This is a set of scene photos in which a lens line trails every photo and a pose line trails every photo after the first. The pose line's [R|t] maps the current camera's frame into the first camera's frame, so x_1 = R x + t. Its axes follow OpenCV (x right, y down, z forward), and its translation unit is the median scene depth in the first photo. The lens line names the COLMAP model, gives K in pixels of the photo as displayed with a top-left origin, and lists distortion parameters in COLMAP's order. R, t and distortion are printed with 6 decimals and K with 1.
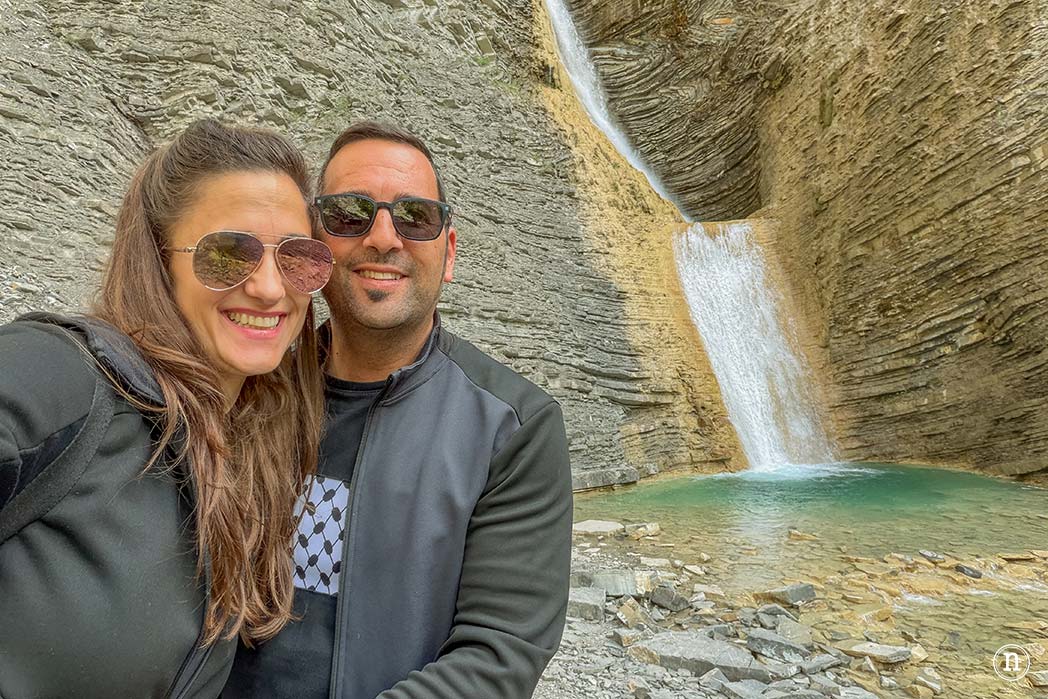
lens RADIAL K [[765.0, 0, 528.9], [0, 765.0, 302.6], [0, 0, 1]] dist [-0.000734, 0.004358]
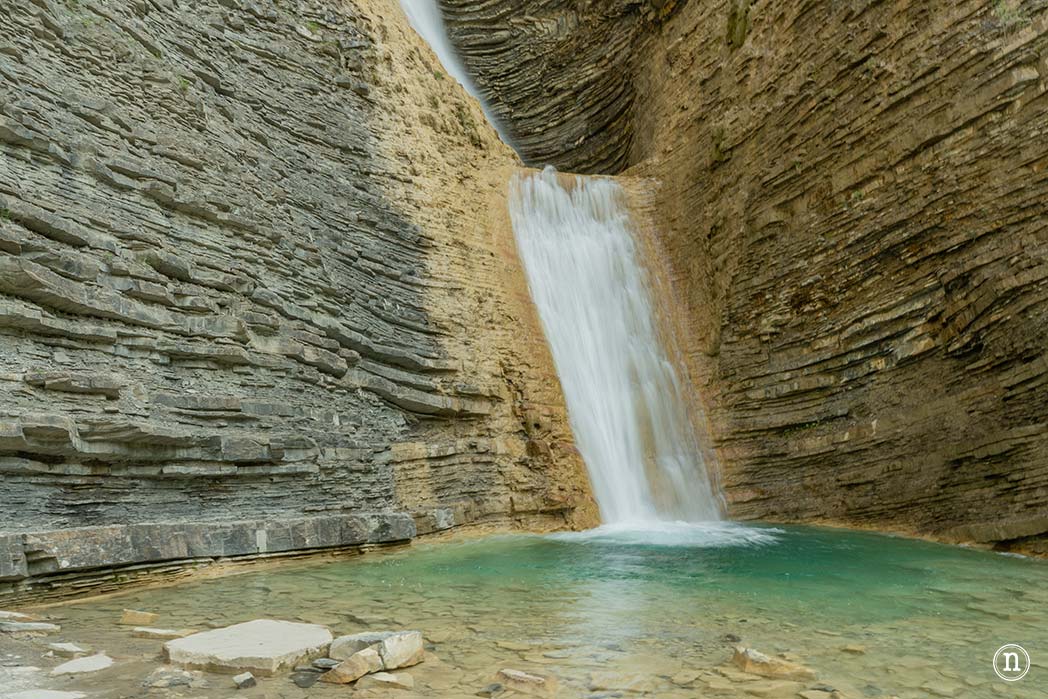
lens RADIAL K [[871.8, 0, 586.0], [0, 871.8, 306.9], [0, 0, 1]] dist [0.003722, 0.006020]
pose [[0.957628, 0.093781, 0.272313, 0.062999], [-0.080418, 0.994963, -0.059850, 0.079796], [-0.276554, 0.035415, 0.960345, 0.301563]]
